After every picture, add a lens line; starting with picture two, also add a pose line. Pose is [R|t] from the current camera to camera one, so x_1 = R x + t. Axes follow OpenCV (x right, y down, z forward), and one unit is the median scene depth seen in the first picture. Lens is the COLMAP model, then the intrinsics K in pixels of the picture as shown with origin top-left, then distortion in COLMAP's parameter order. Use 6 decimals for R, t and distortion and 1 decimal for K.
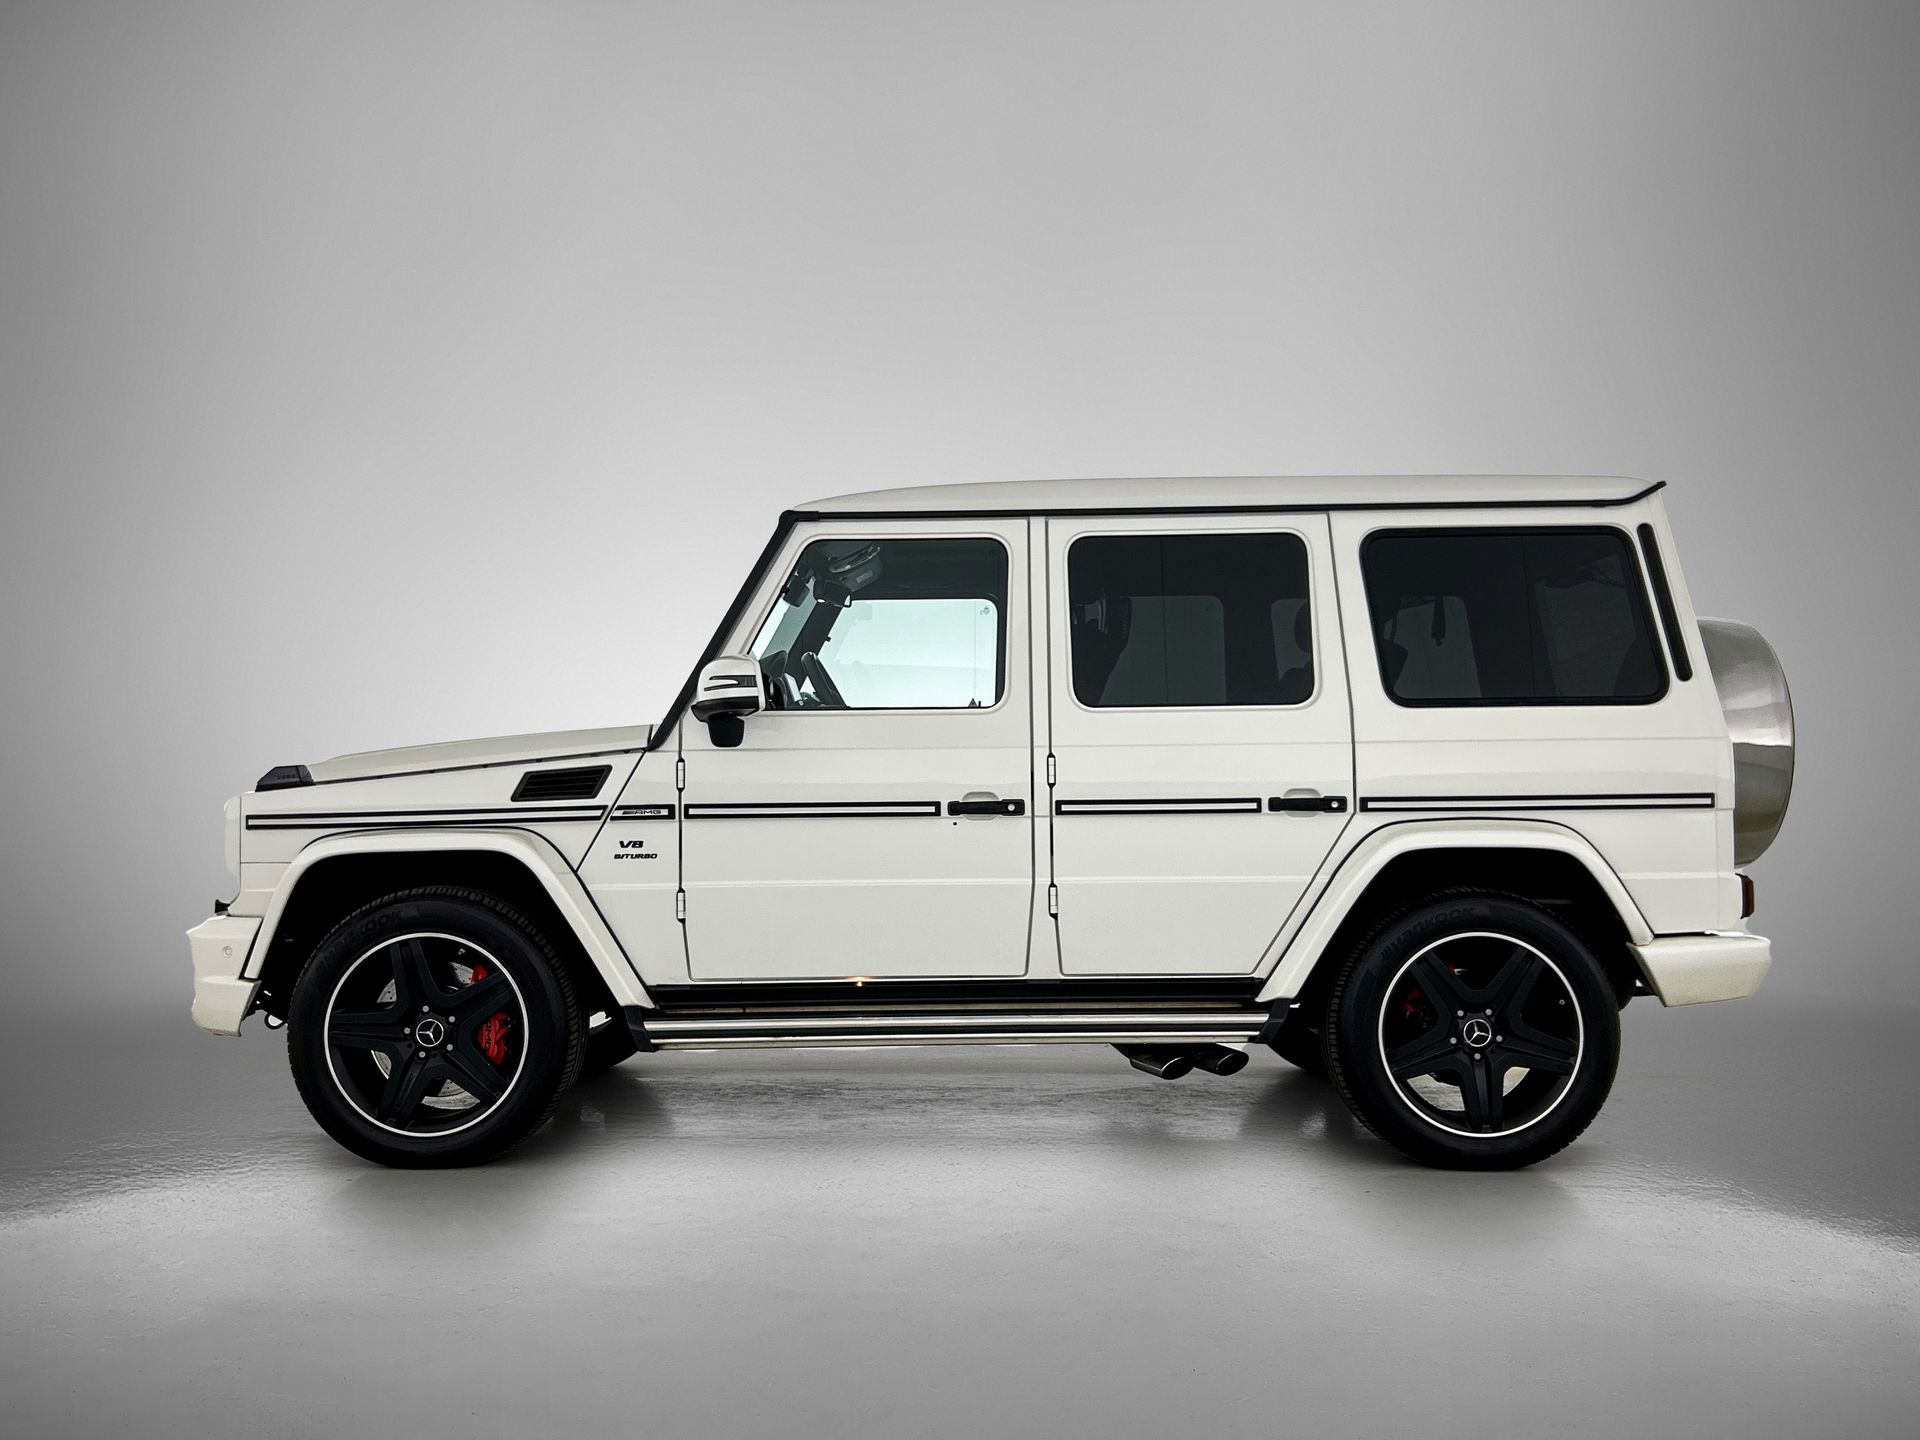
lens RADIAL K [[1535.3, 0, 956.9], [0, 1535.3, 720.0], [0, 0, 1]] dist [0.090966, -0.139787]
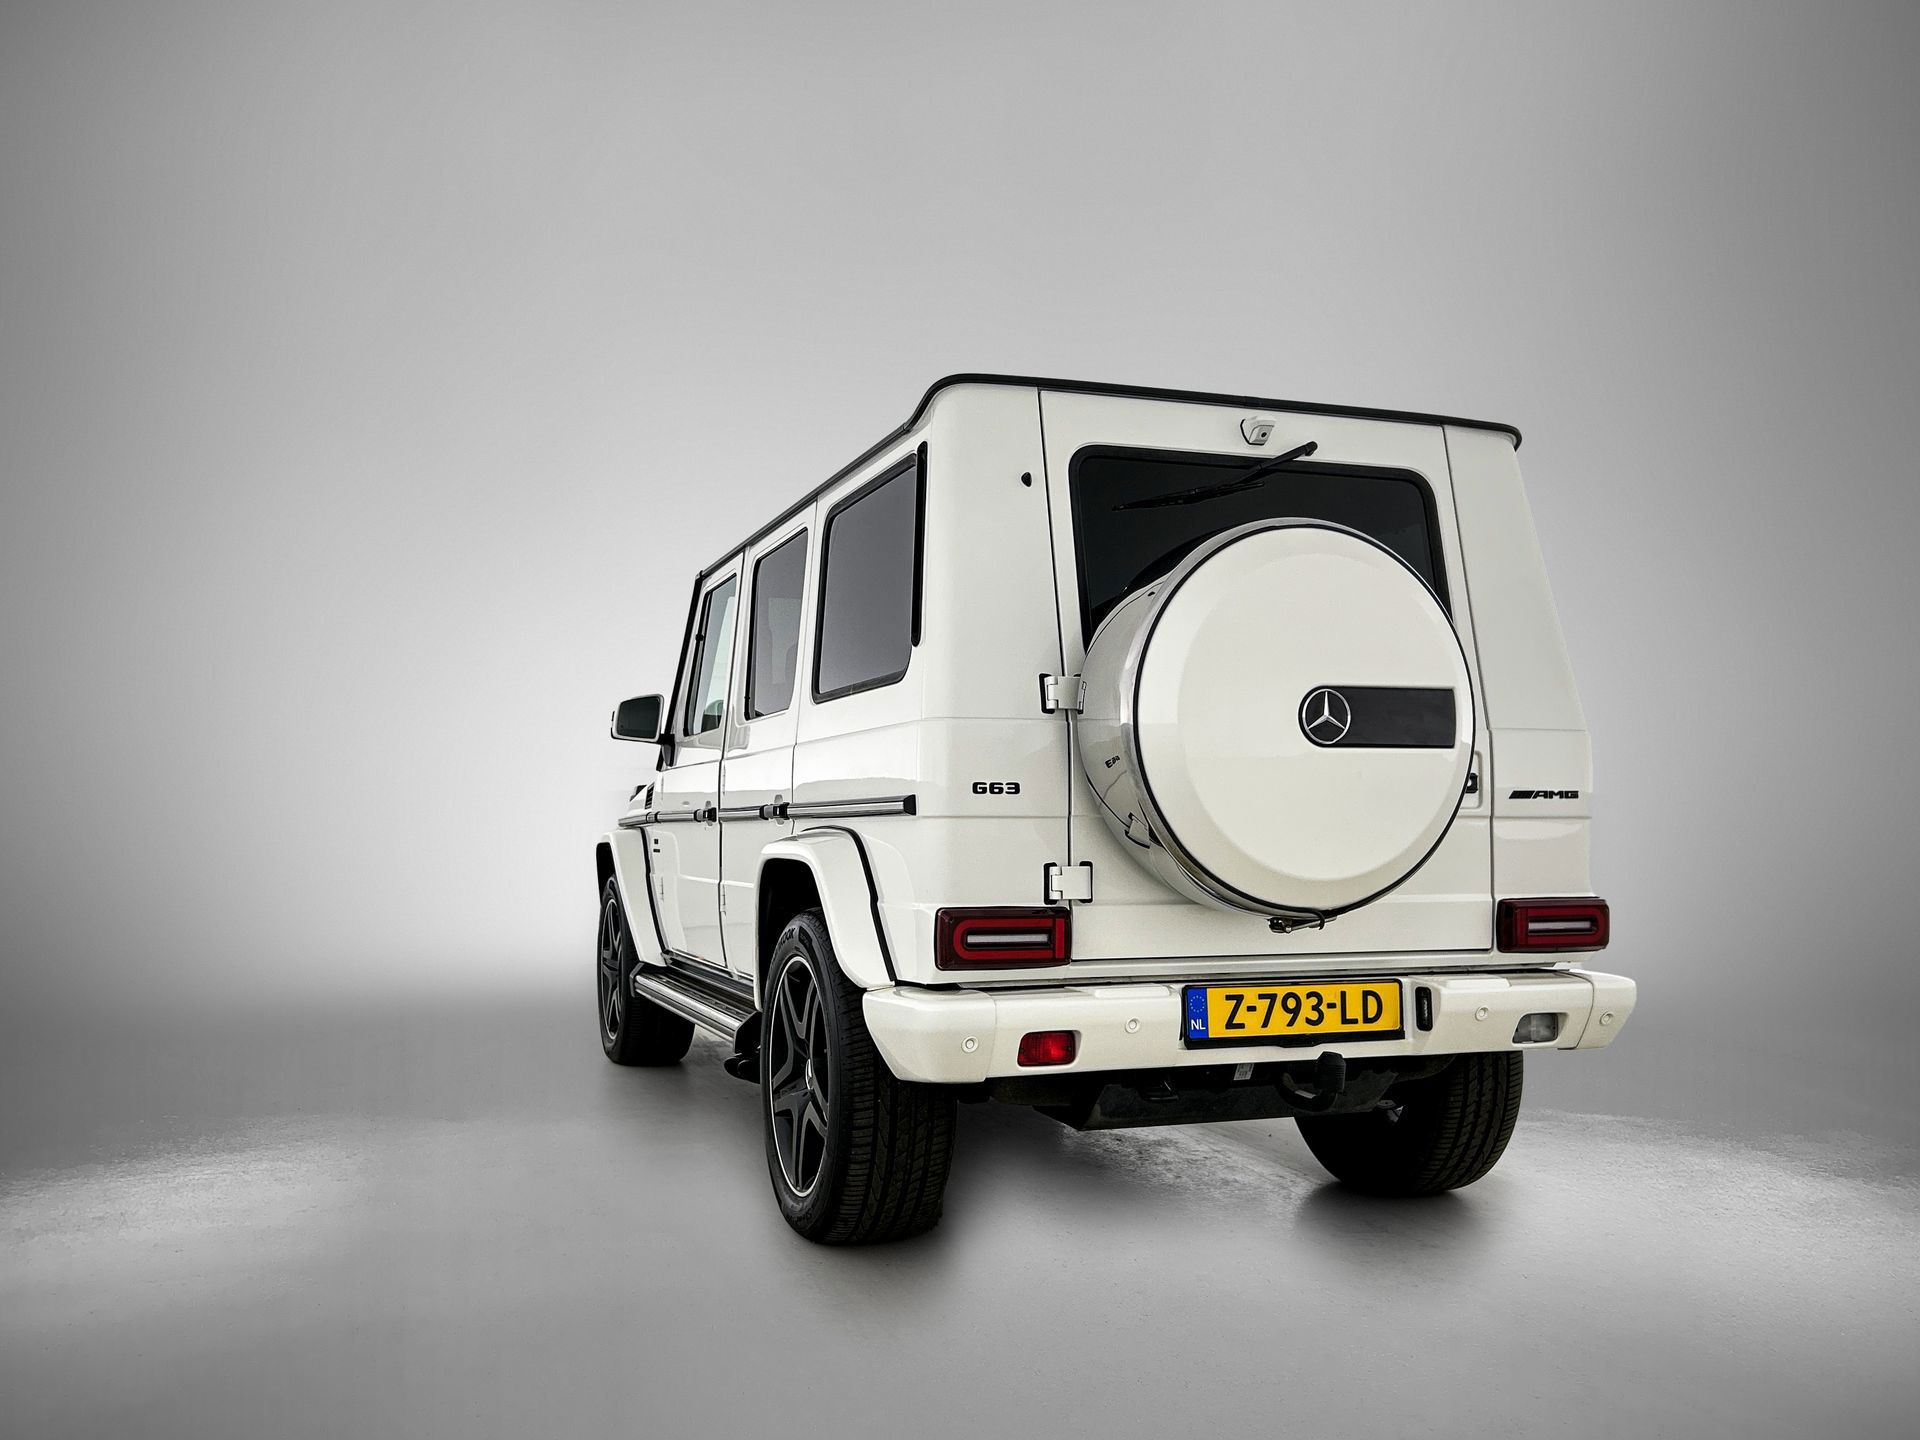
lens RADIAL K [[1651.3, 0, 958.1], [0, 1651.3, 723.3], [0, 0, 1]] dist [0.181235, -0.532427]
pose [[0.351252, -0.048919, -0.935002, 1.228018], [0.036639, 0.998587, -0.038481, 0.043646], [0.935564, -0.020741, 0.352548, 0.741165]]
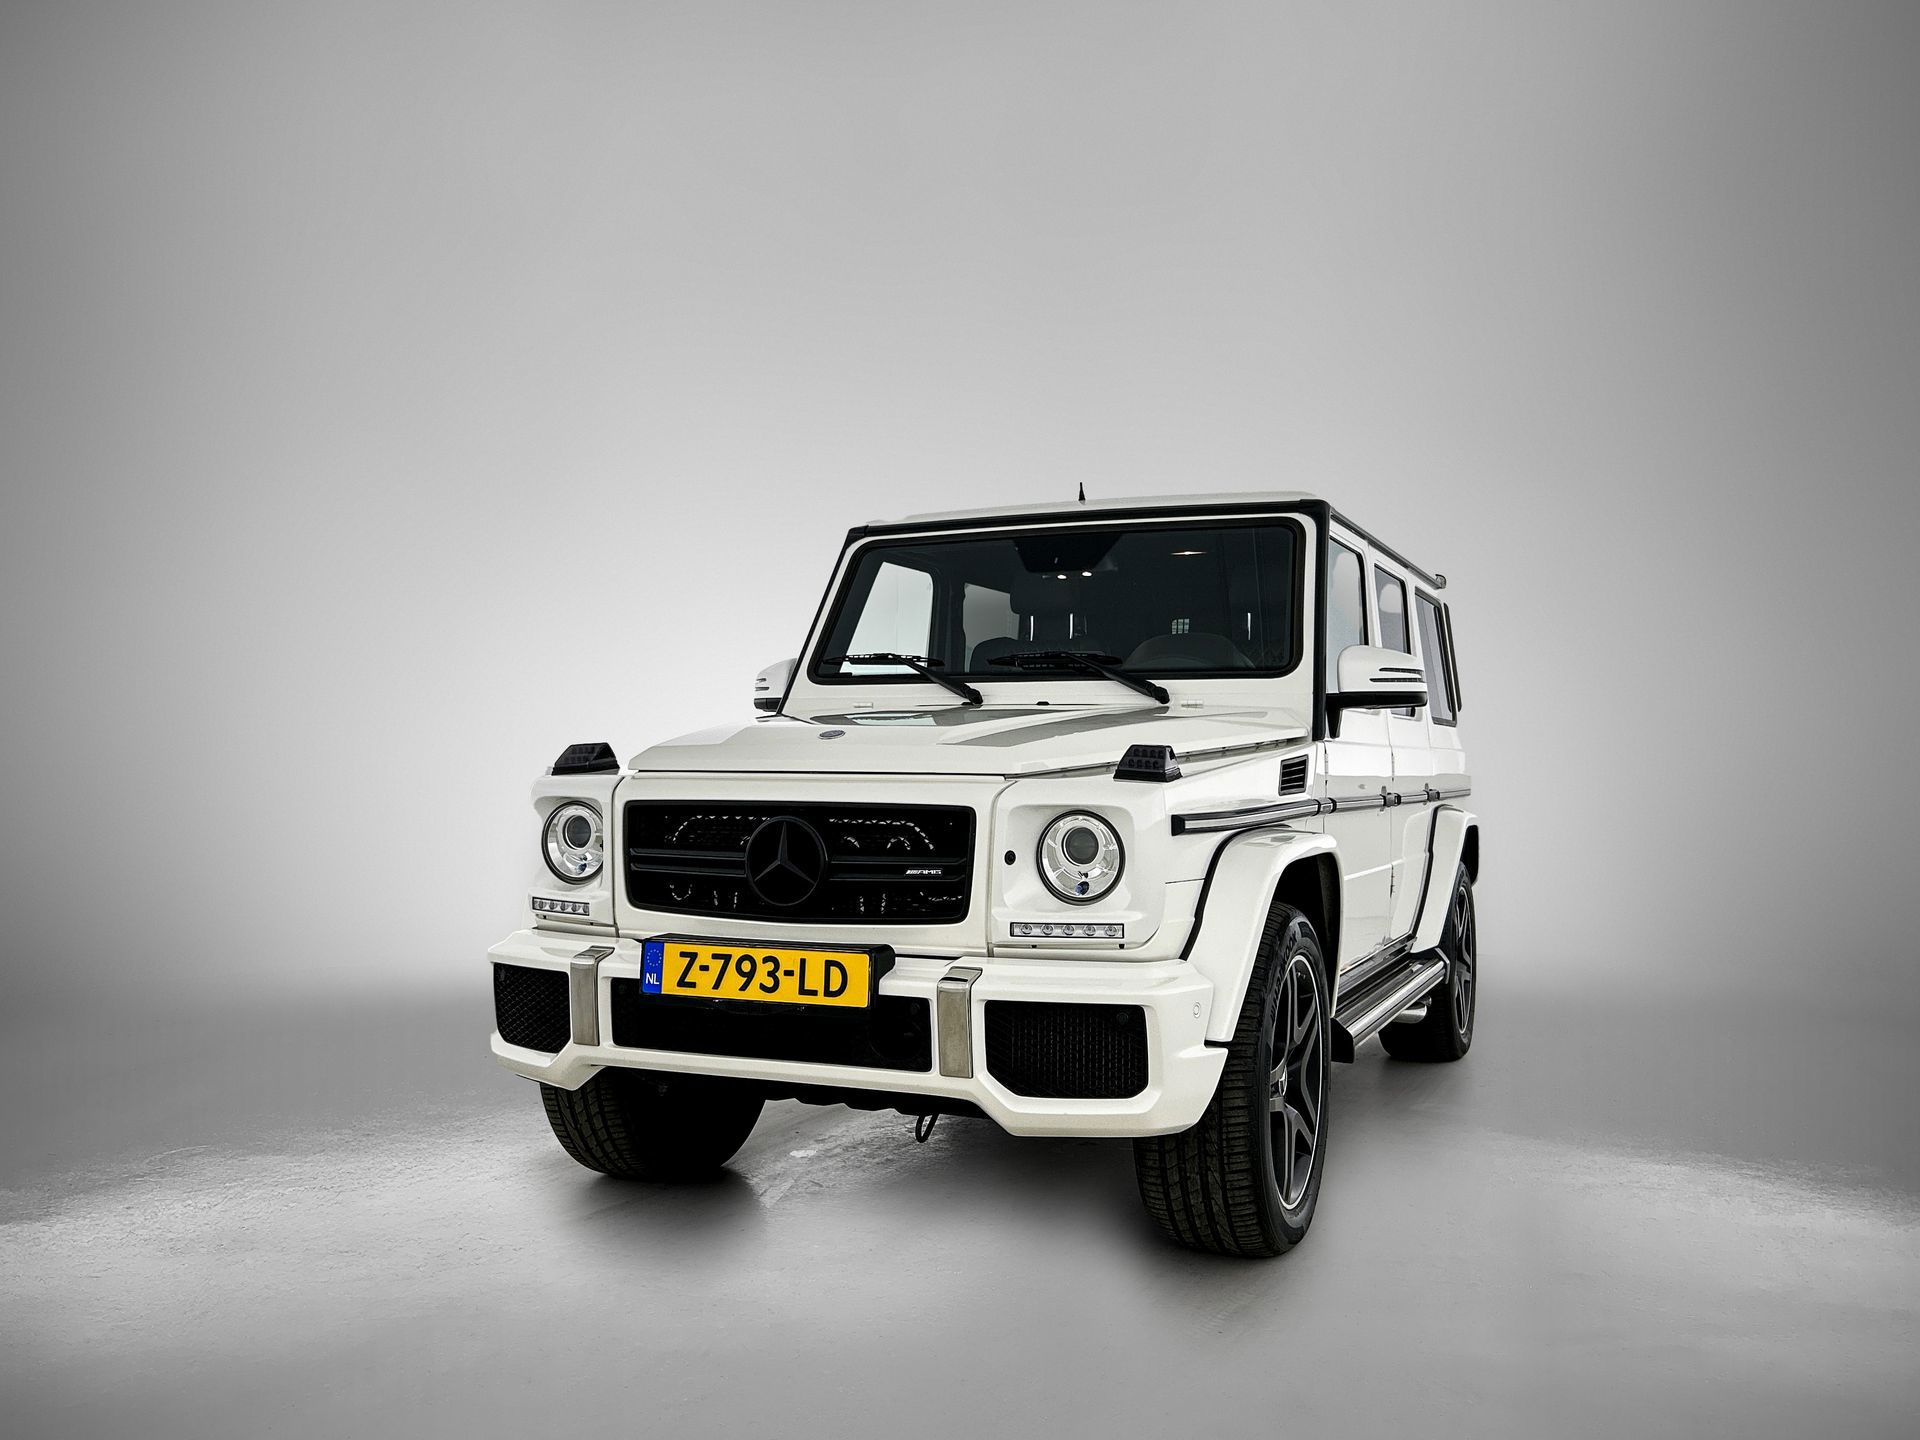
lens RADIAL K [[1651.3, 0, 958.1], [0, 1651.3, 723.3], [0, 0, 1]] dist [0.181235, -0.532427]
pose [[0.400859, 0.036731, 0.915403, -1.203702], [-0.044057, 0.998813, -0.020786, 0.040115], [-0.915080, -0.031998, 0.402001, 0.799696]]
